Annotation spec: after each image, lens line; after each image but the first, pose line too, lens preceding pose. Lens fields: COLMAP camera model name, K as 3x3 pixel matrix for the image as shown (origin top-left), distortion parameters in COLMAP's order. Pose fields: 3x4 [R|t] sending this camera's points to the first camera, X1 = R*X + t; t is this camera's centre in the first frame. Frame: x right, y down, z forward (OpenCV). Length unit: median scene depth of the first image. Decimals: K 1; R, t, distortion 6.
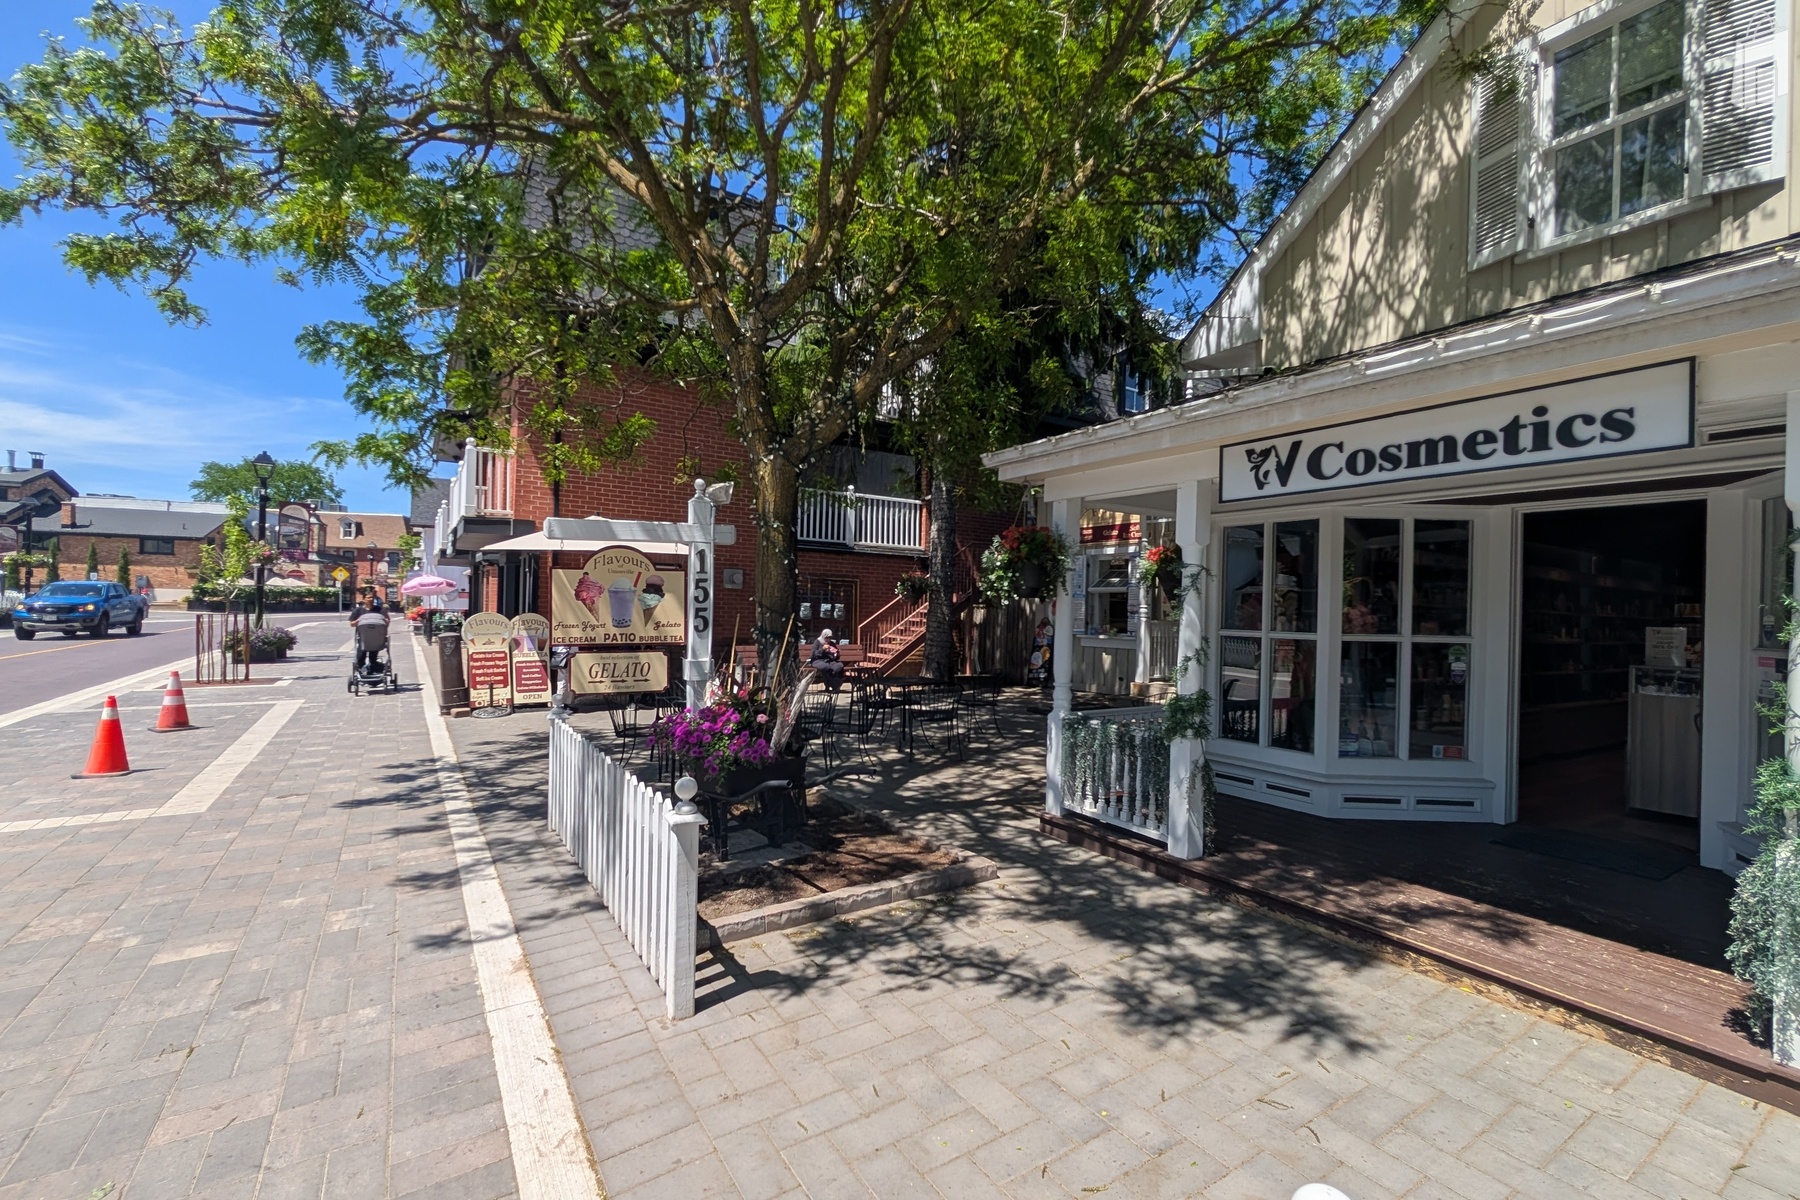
lens RADIAL K [[775.7, 0, 900.4], [0, 775.7, 607.6], [0, 0, 1]] dist [0.000410, 0.001127]
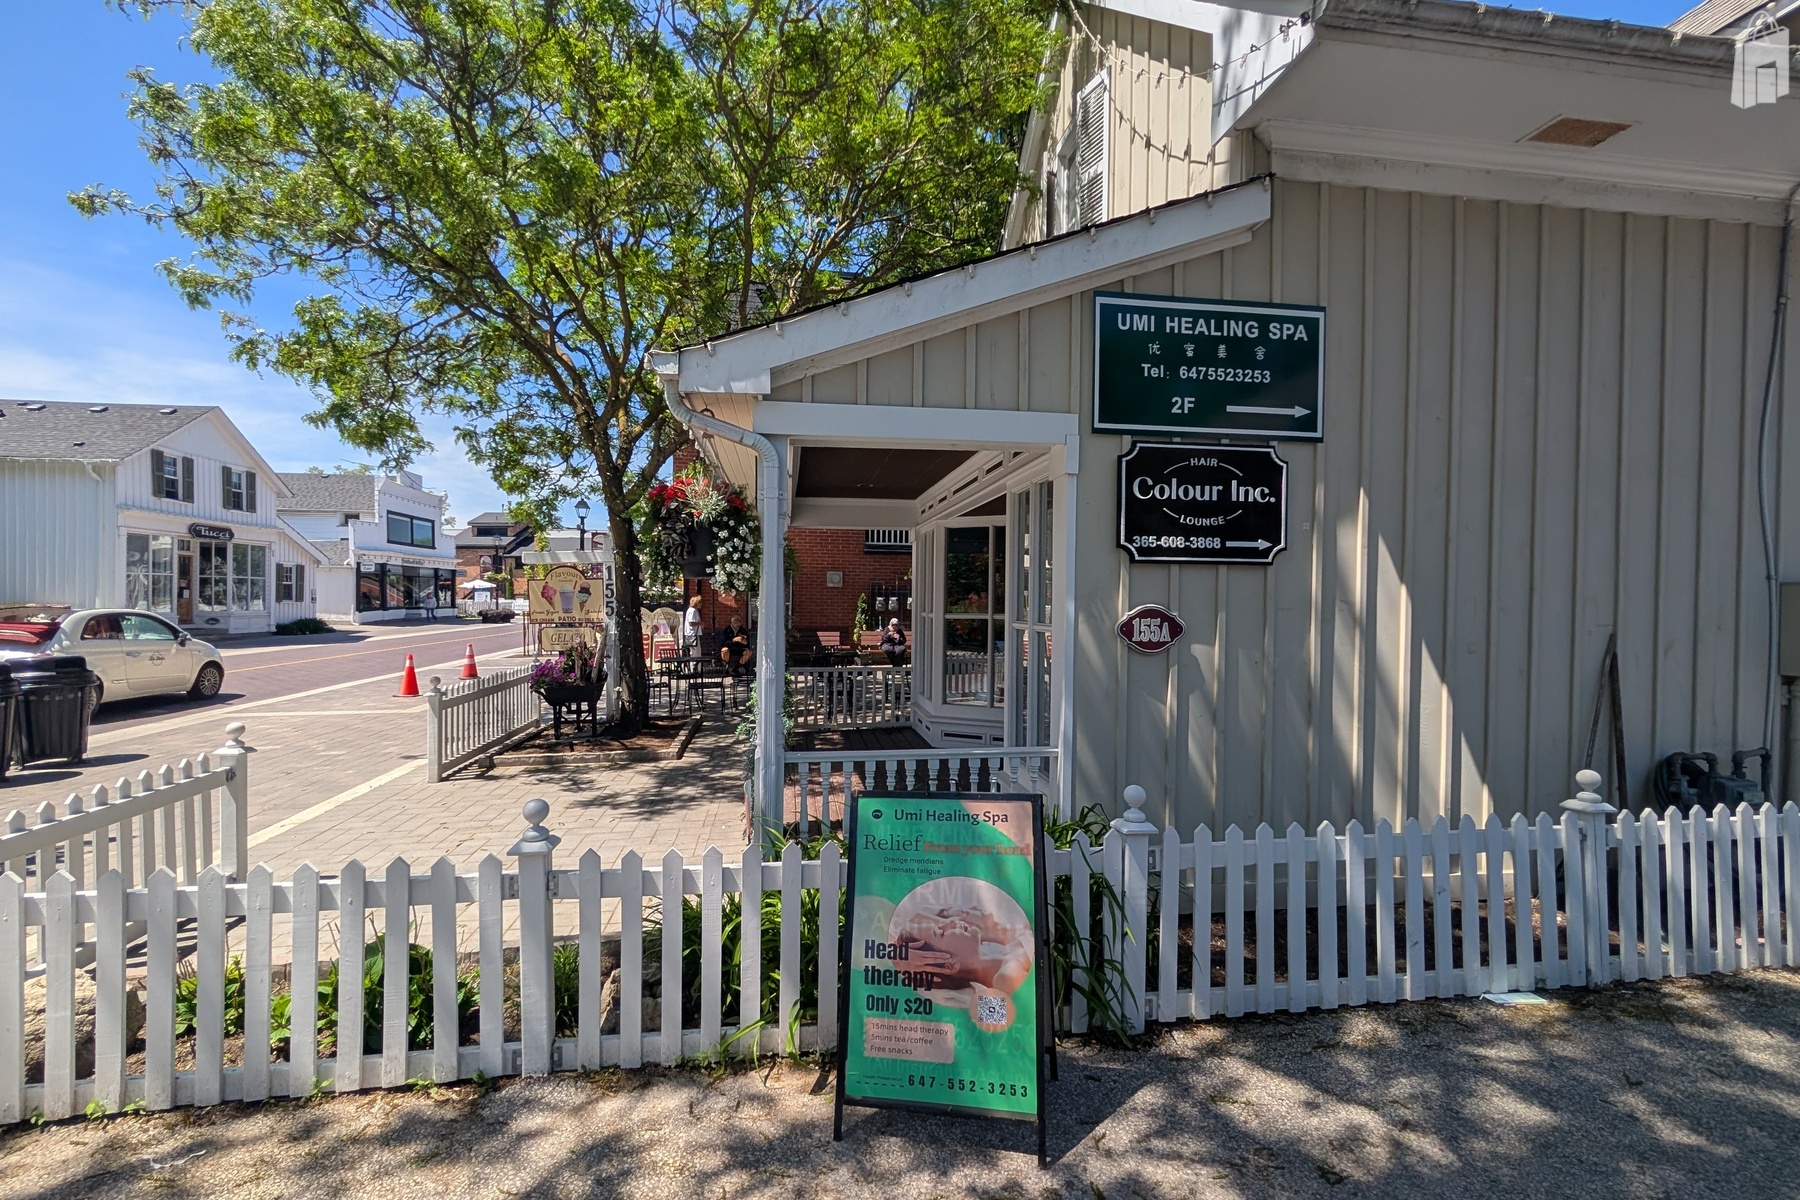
lens RADIAL K [[775.7, 0, 900.4], [0, 775.7, 607.6], [0, 0, 1]] dist [0.000410, 0.001127]
pose [[0.914531, -0.010481, -0.404381, 1.175222], [0.012532, 0.999919, 0.002425, 0.021464], [0.404322, -0.007285, 0.914587, -0.313822]]
